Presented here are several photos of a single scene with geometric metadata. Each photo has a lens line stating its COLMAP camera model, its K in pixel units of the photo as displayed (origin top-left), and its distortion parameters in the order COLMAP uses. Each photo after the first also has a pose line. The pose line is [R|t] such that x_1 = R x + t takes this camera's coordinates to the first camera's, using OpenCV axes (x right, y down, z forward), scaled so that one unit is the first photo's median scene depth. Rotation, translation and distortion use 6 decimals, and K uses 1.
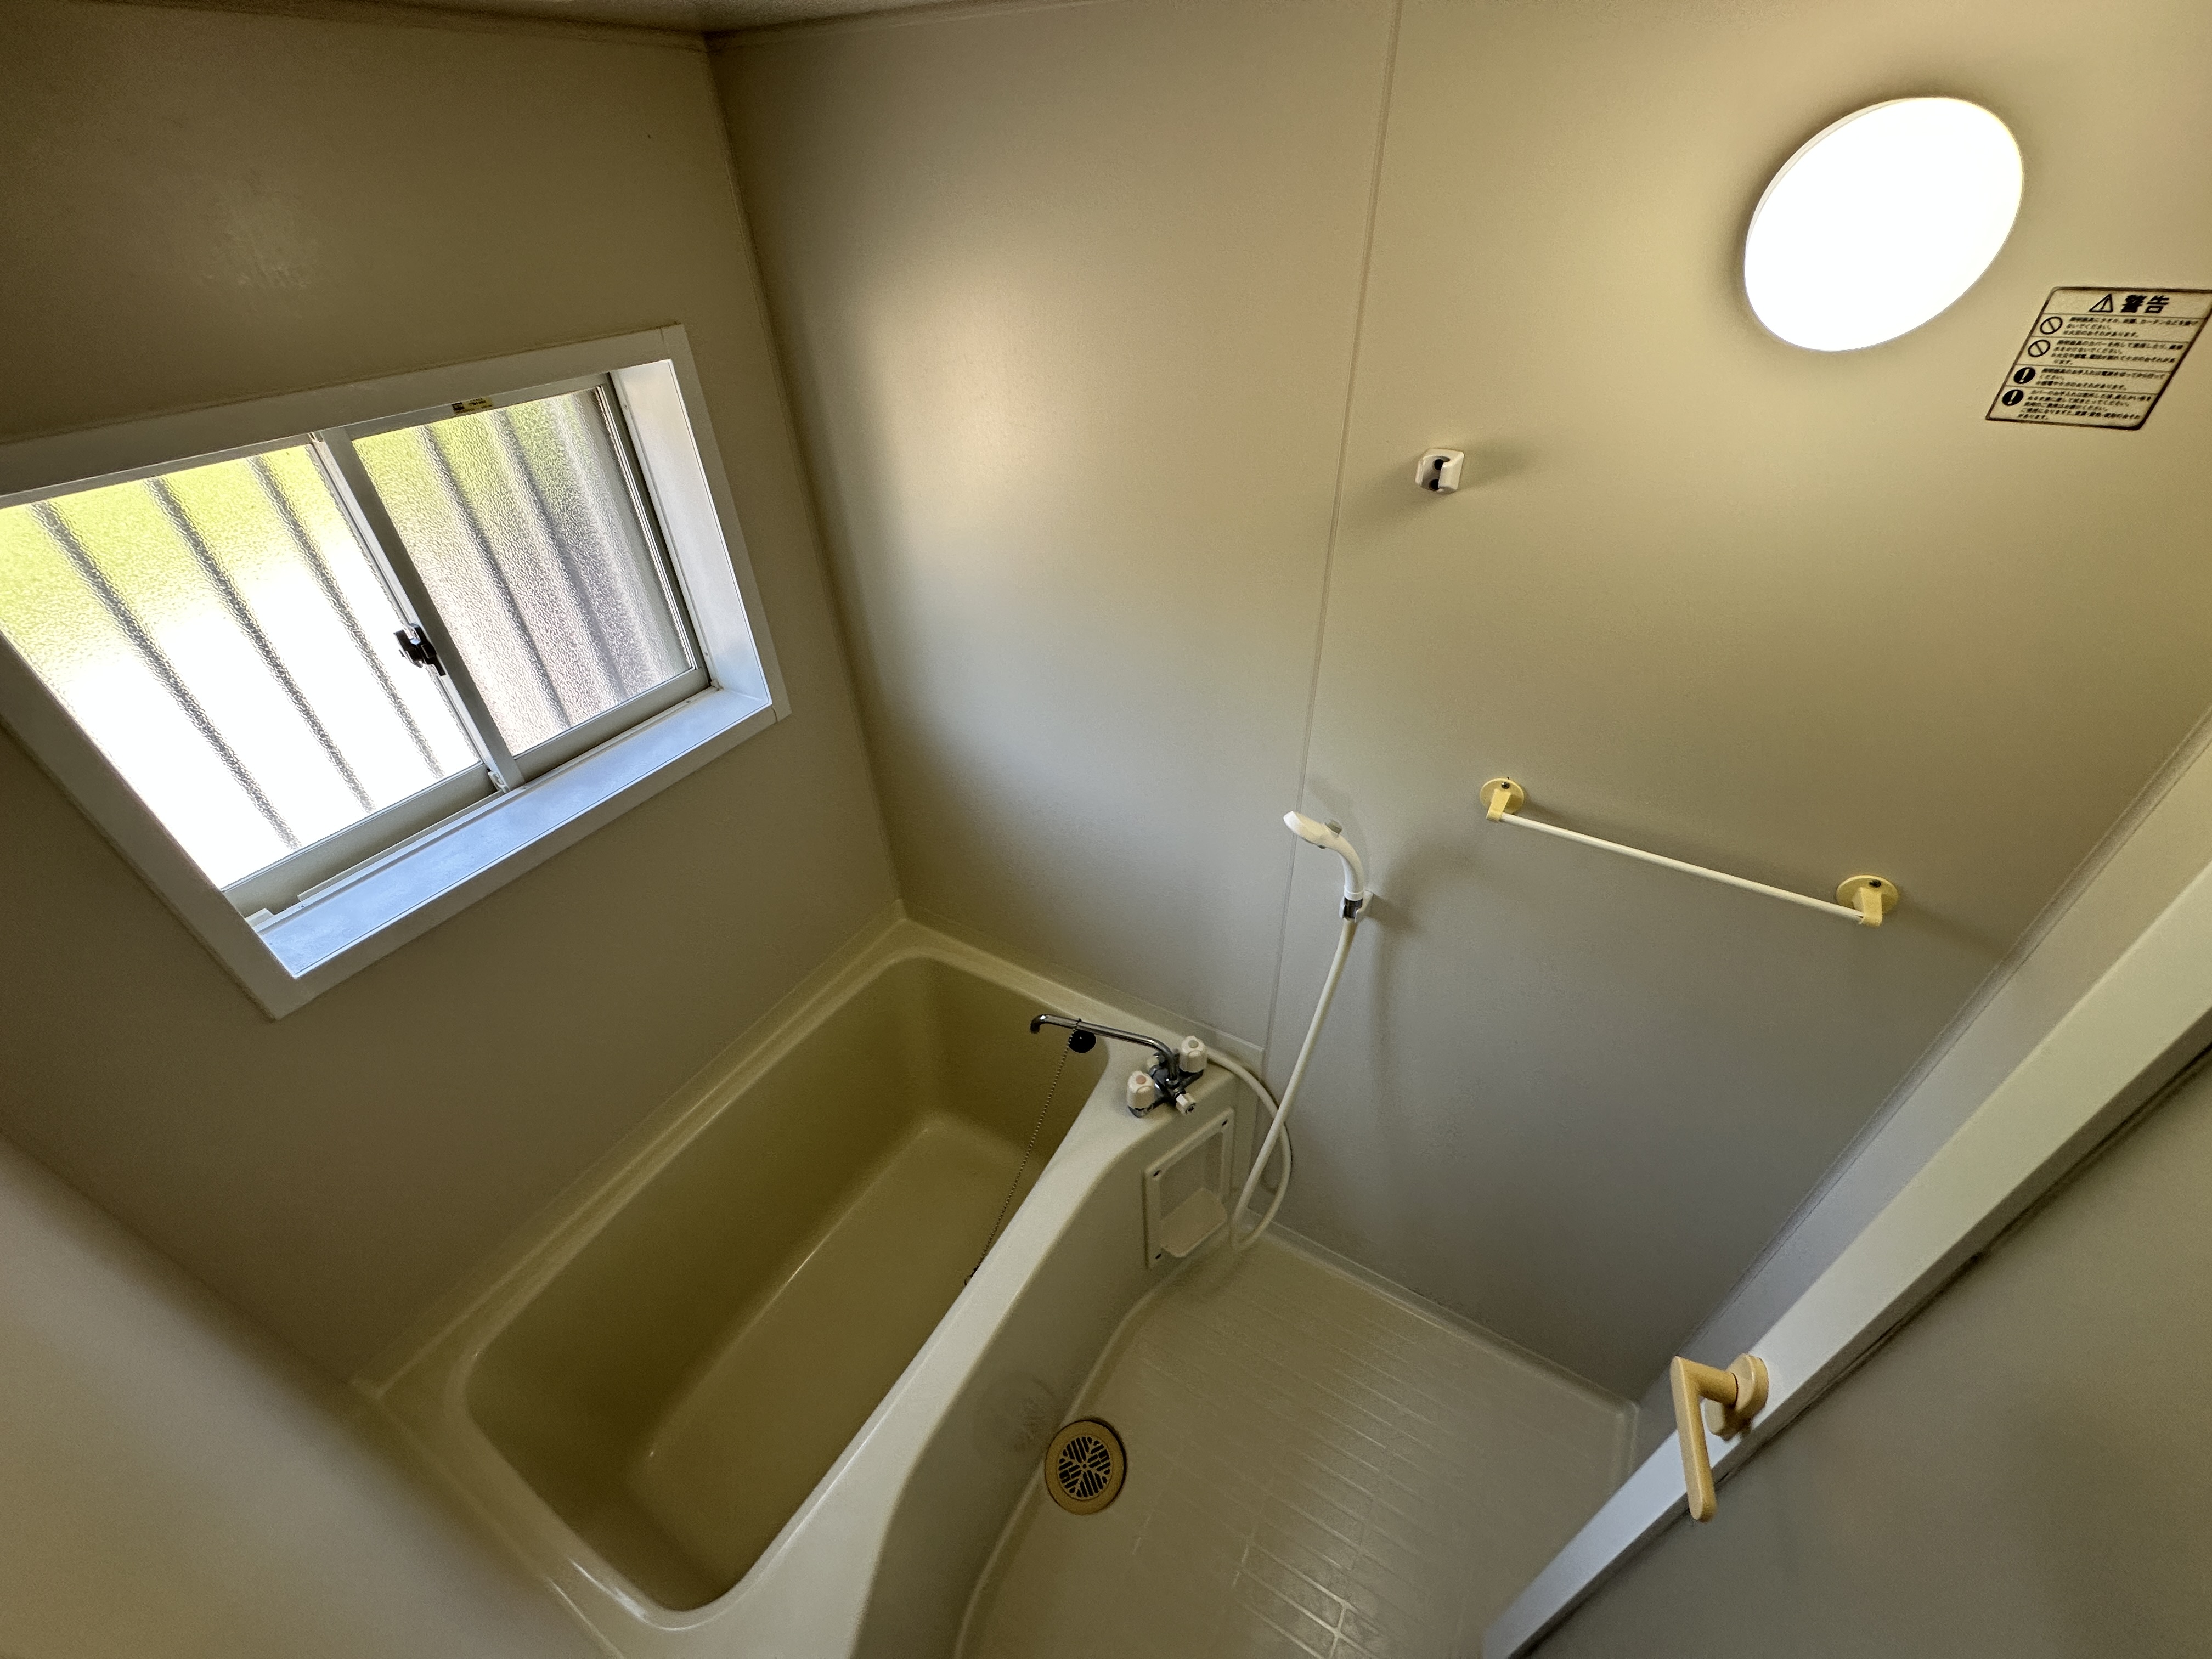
lens RADIAL K [[885.5, 0, 1114.0], [0, 885.5, 832.8], [0, 0, 1]] dist [-0.001060, -0.000018]
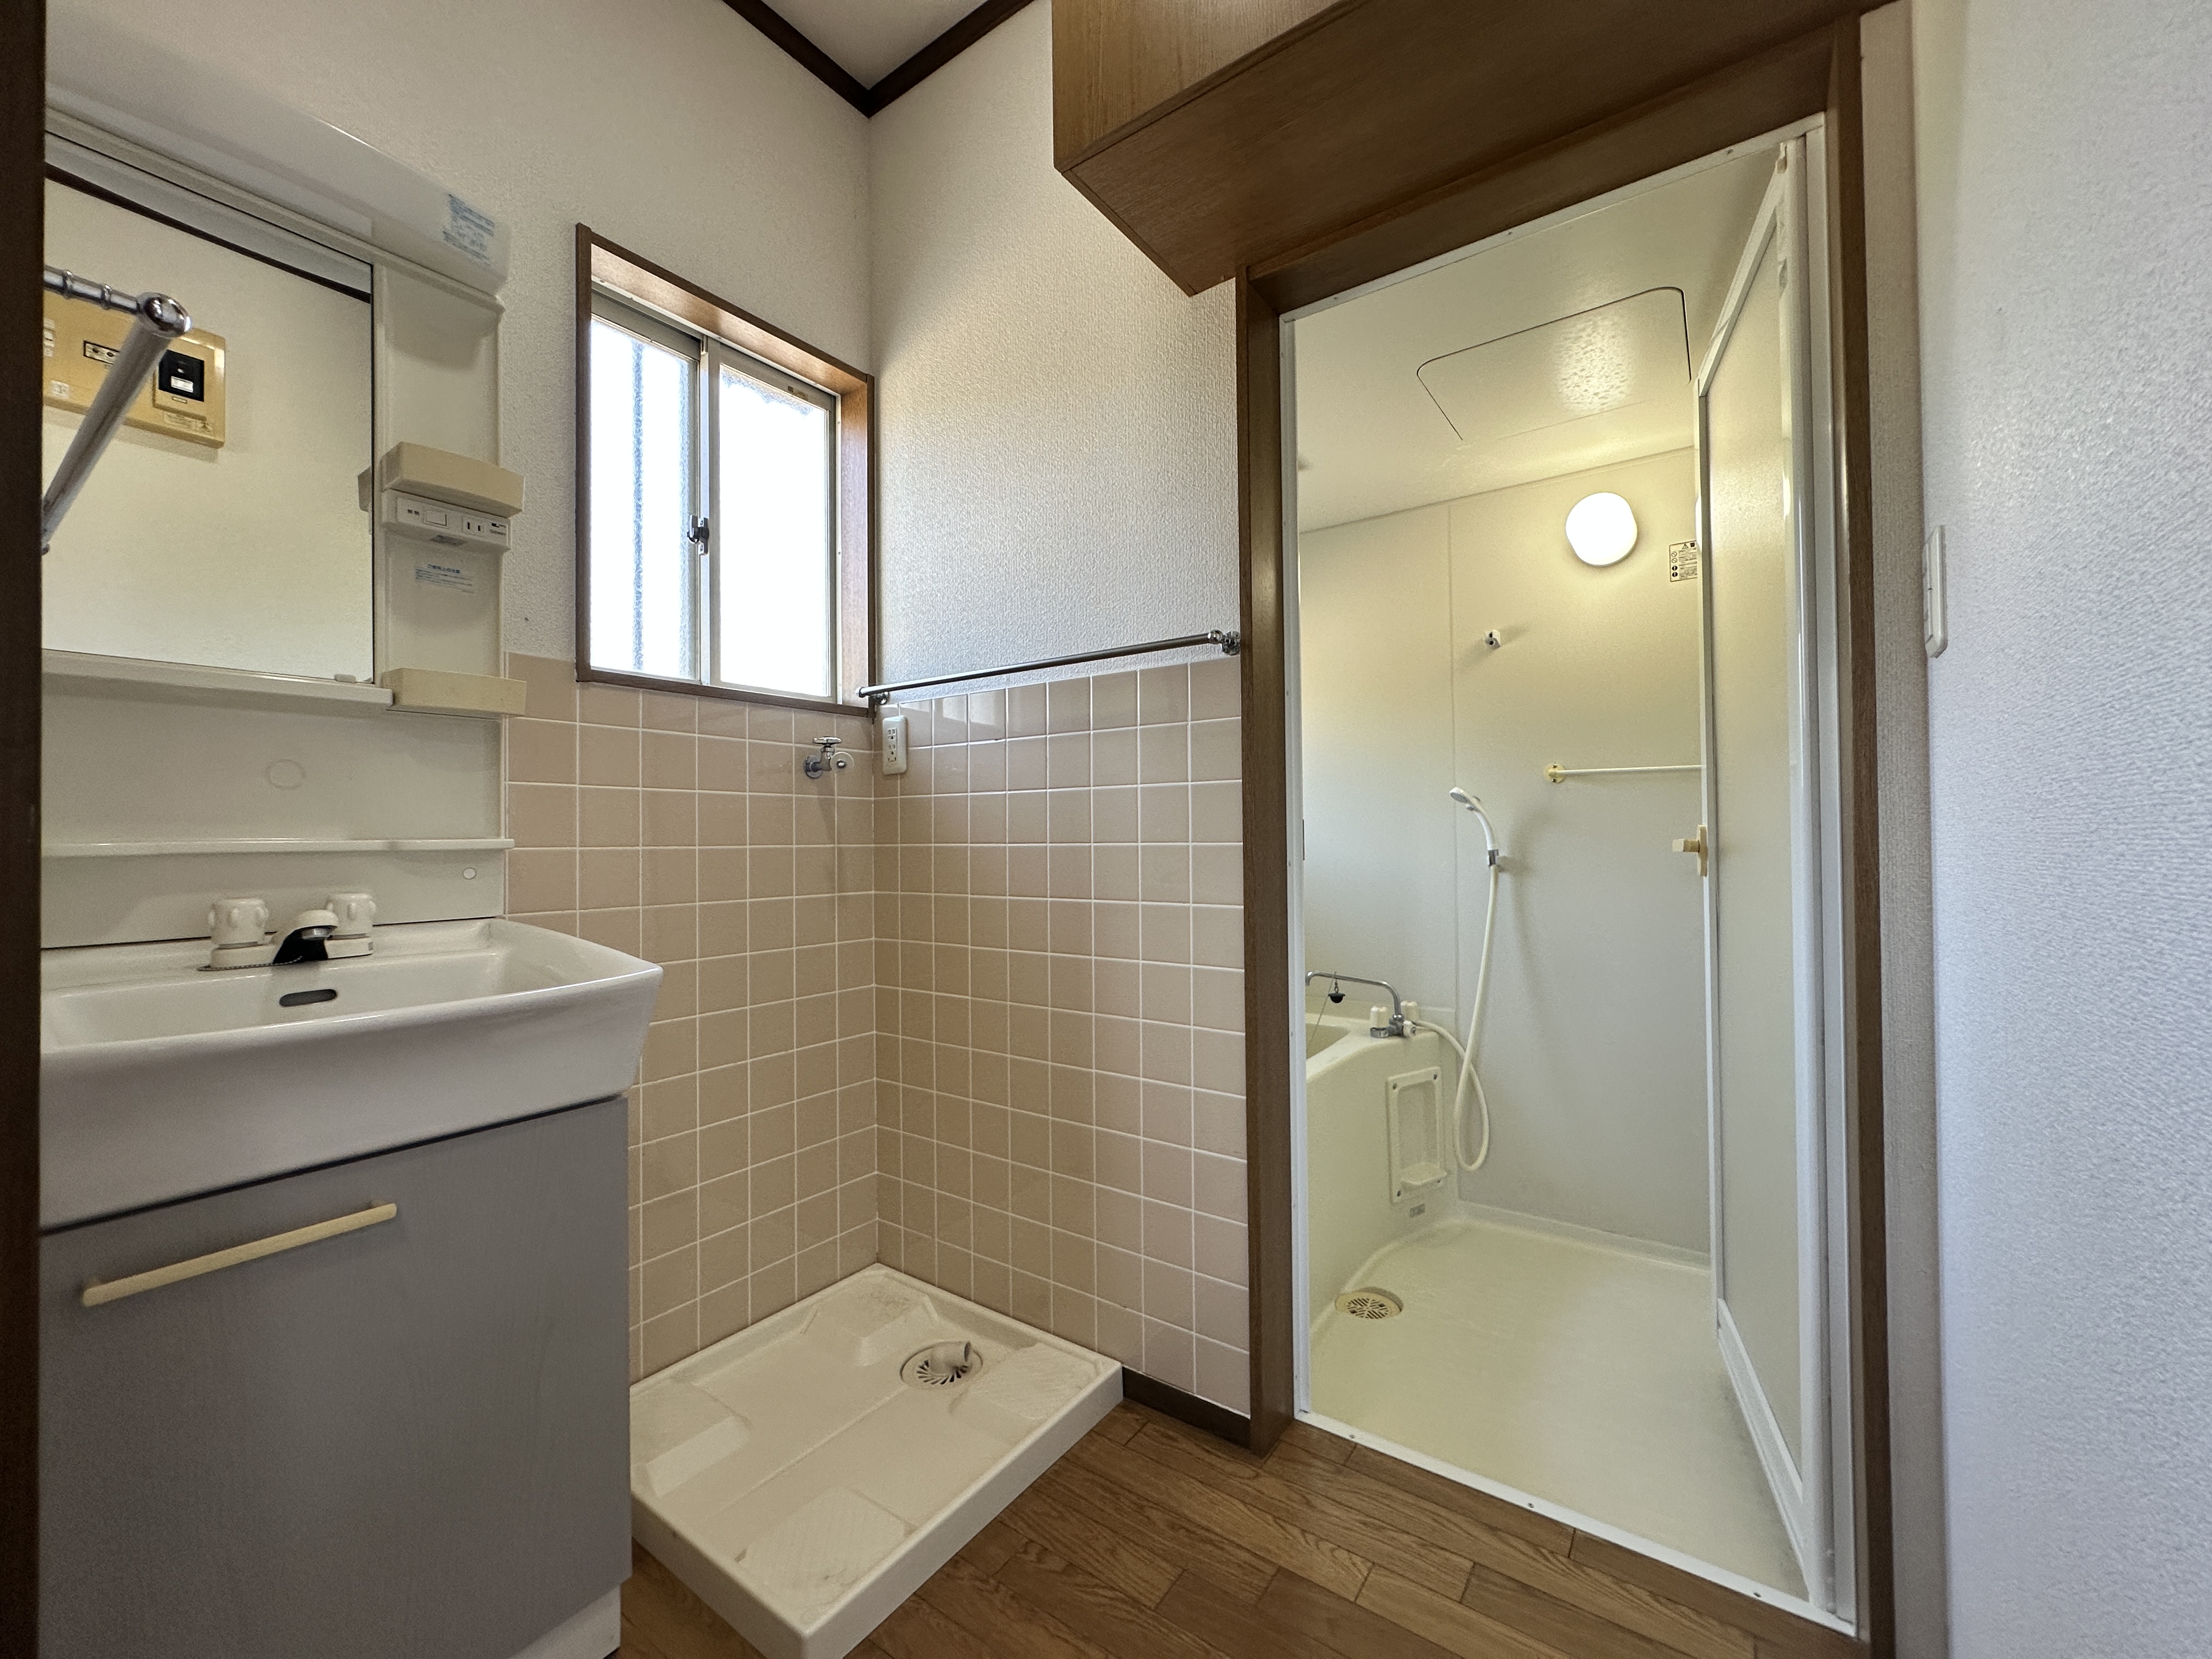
lens RADIAL K [[885.5, 0, 1098.6], [0, 885.5, 828.5], [0, 0, 1]] dist [-0.001060, -0.000018]
pose [[0.995340, 0.012669, -0.095587, -0.372317], [-0.068751, 0.788312, -0.611422, 1.190097], [0.067606, 0.615145, 0.785510, -0.551277]]
